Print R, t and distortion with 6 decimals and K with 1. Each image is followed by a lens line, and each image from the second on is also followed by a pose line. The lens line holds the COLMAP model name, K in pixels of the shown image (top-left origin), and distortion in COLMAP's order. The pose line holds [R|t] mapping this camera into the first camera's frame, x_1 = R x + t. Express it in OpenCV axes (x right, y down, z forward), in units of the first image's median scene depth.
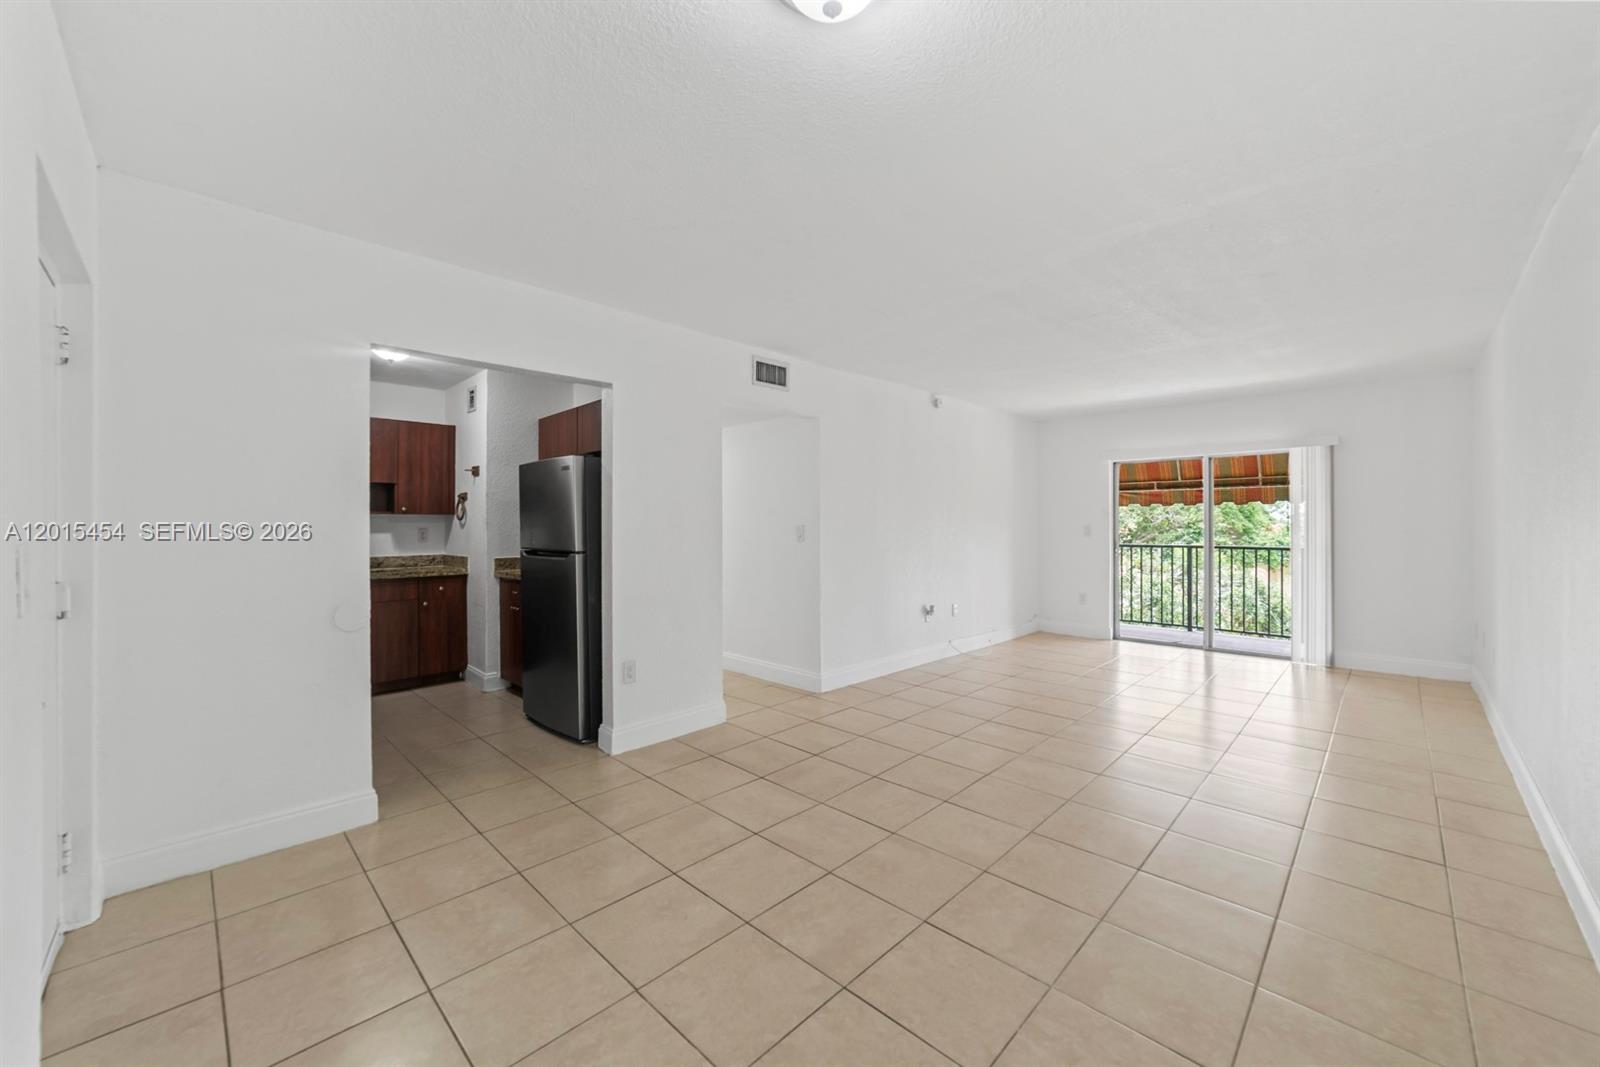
lens RADIAL K [[610.0, 0, 800.0], [0, 610.0, 533.5], [0, 0, 1]] dist [-0.021626, 0.008537]
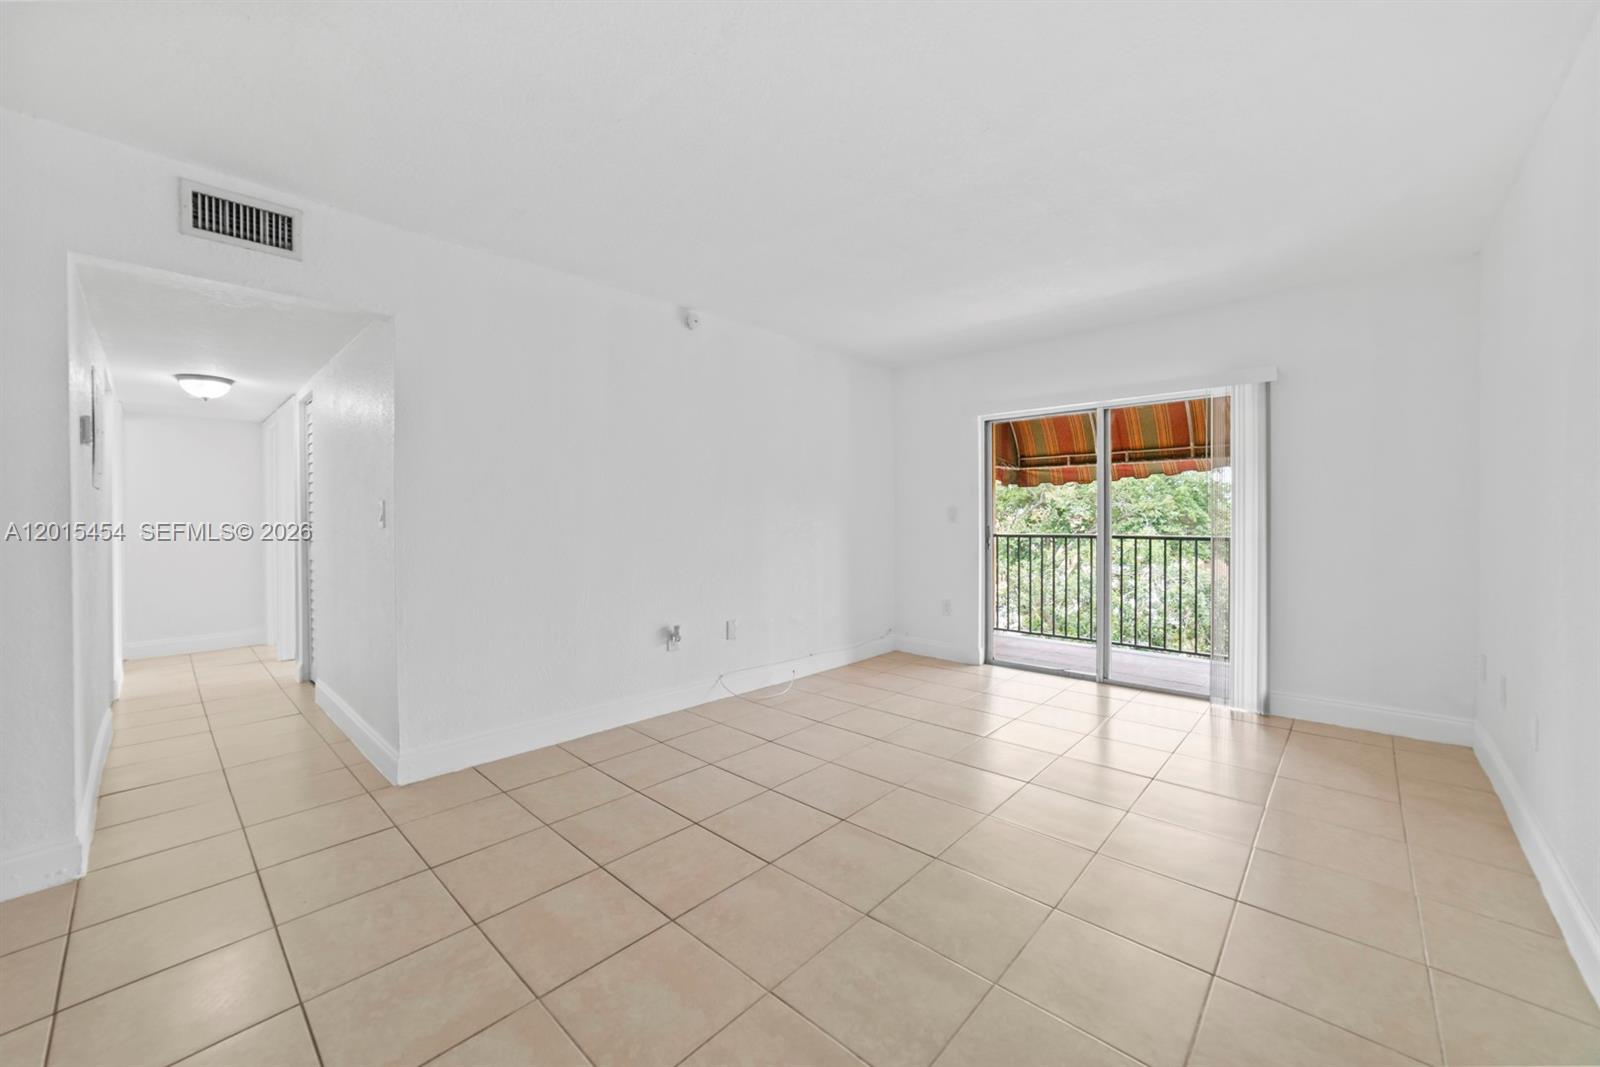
lens RADIAL K [[610.0, 0, 800.0], [0, 610.0, 533.5], [0, 0, 1]] dist [-0.021626, 0.008537]
pose [[0.999502, -0.002808, 0.031436, 0.301871], [0.002420, 0.999920, 0.012376, 0.008687], [-0.031469, -0.012293, 0.999429, 0.305806]]
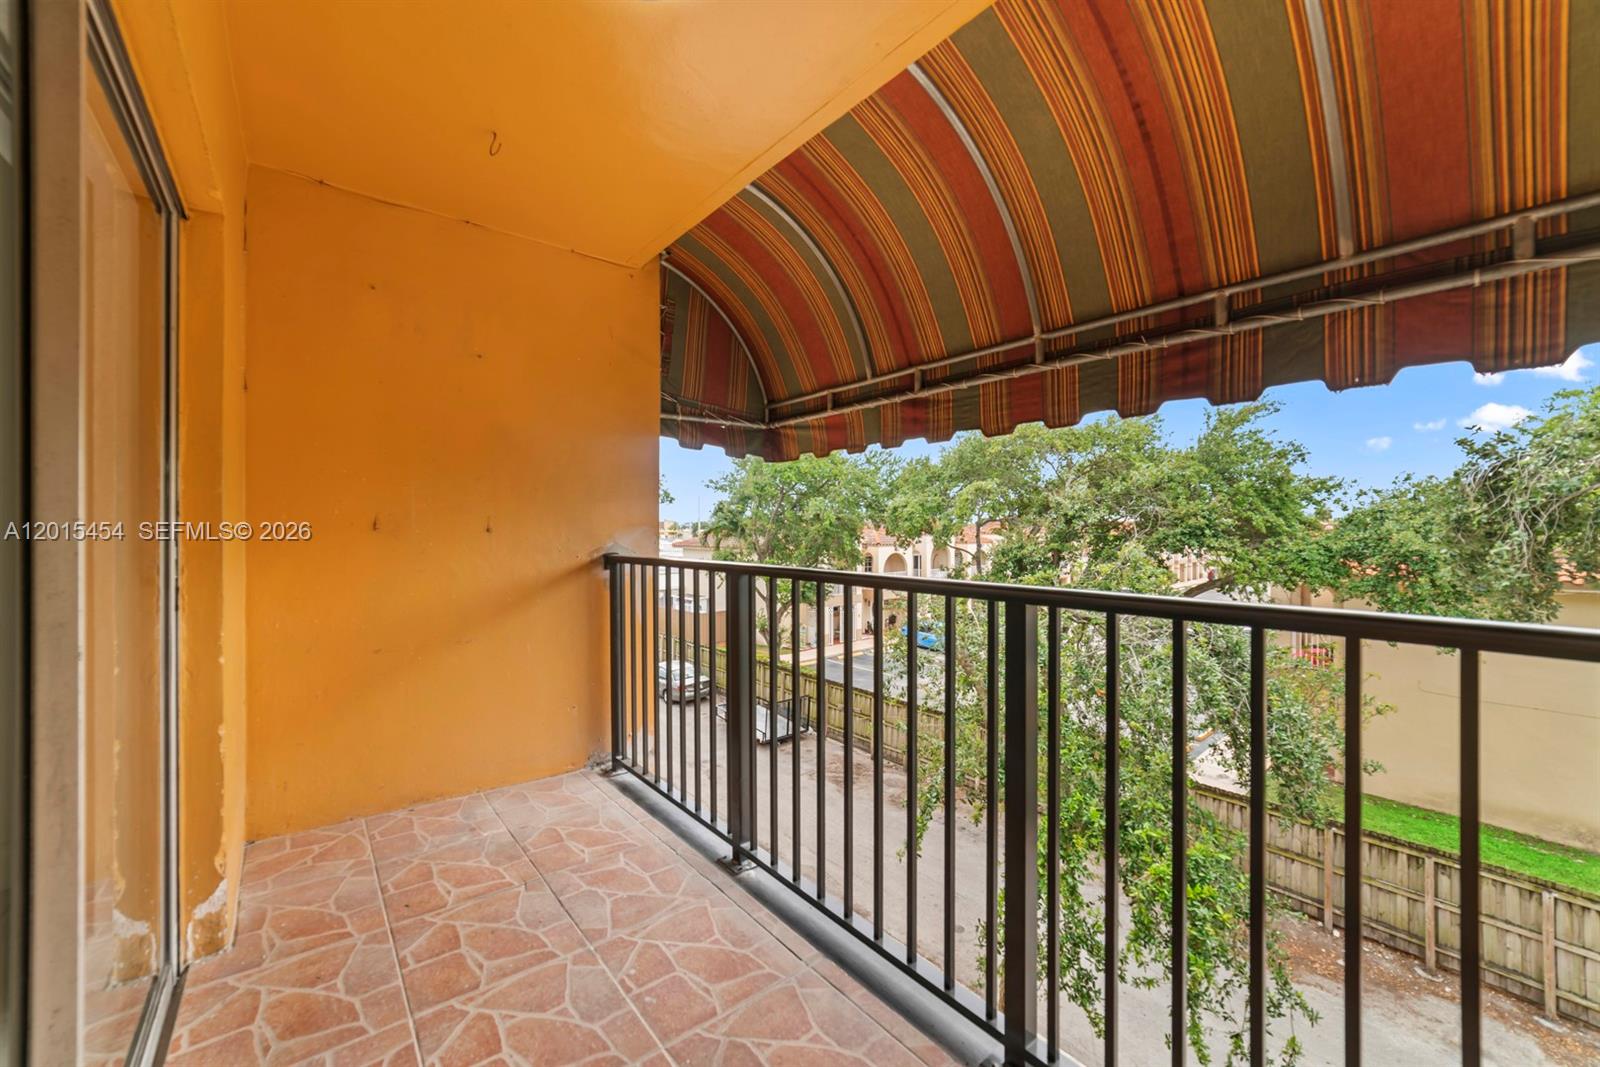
lens RADIAL K [[610.0, 0, 800.0], [0, 610.0, 533.5], [0, 0, 1]] dist [-0.021626, 0.008537]
pose [[0.994100, -0.001292, -0.108463, 0.880038], [0.000454, 0.999970, -0.007751, 0.010204], [0.108469, 0.007656, 0.994070, 0.890089]]
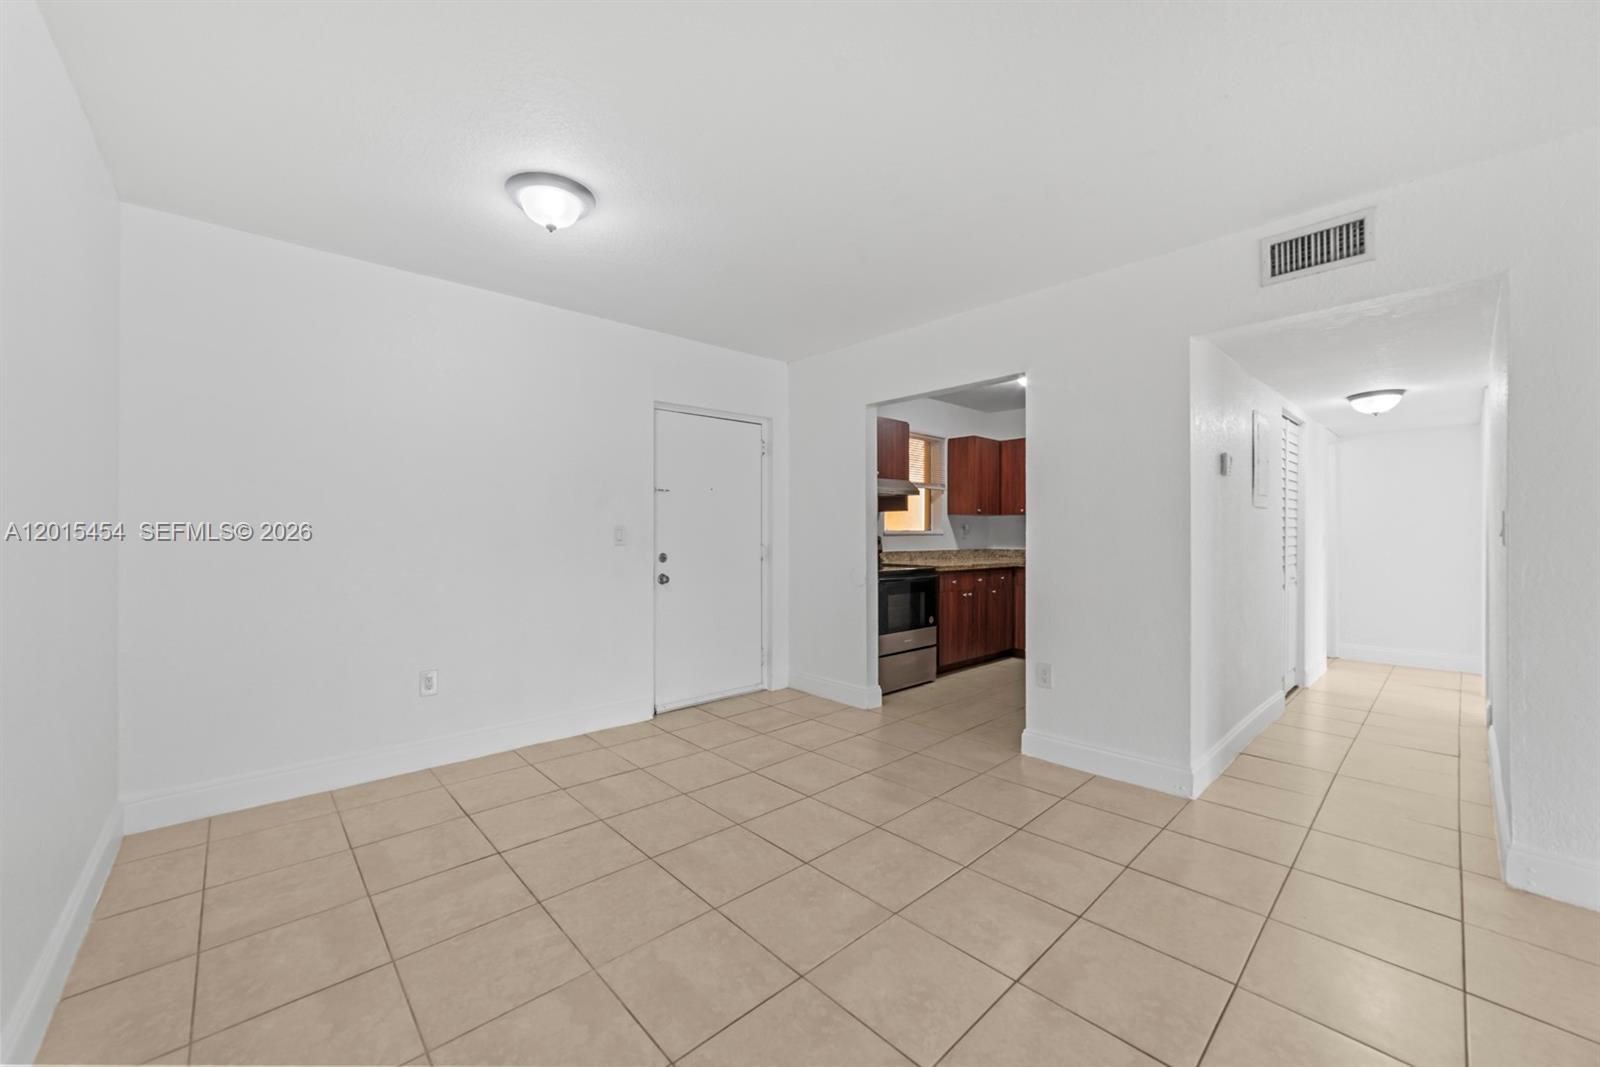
lens RADIAL K [[622.3, 0, 799.2], [0, 622.3, 547.8], [0, 0, 1]] dist [-0.017940, 0.008539]
pose [[-0.045002, 0.028353, -0.998584, 0.387970], [-0.013651, 0.999486, 0.028994, 0.005143], [0.998894, 0.014936, -0.044592, 0.379714]]
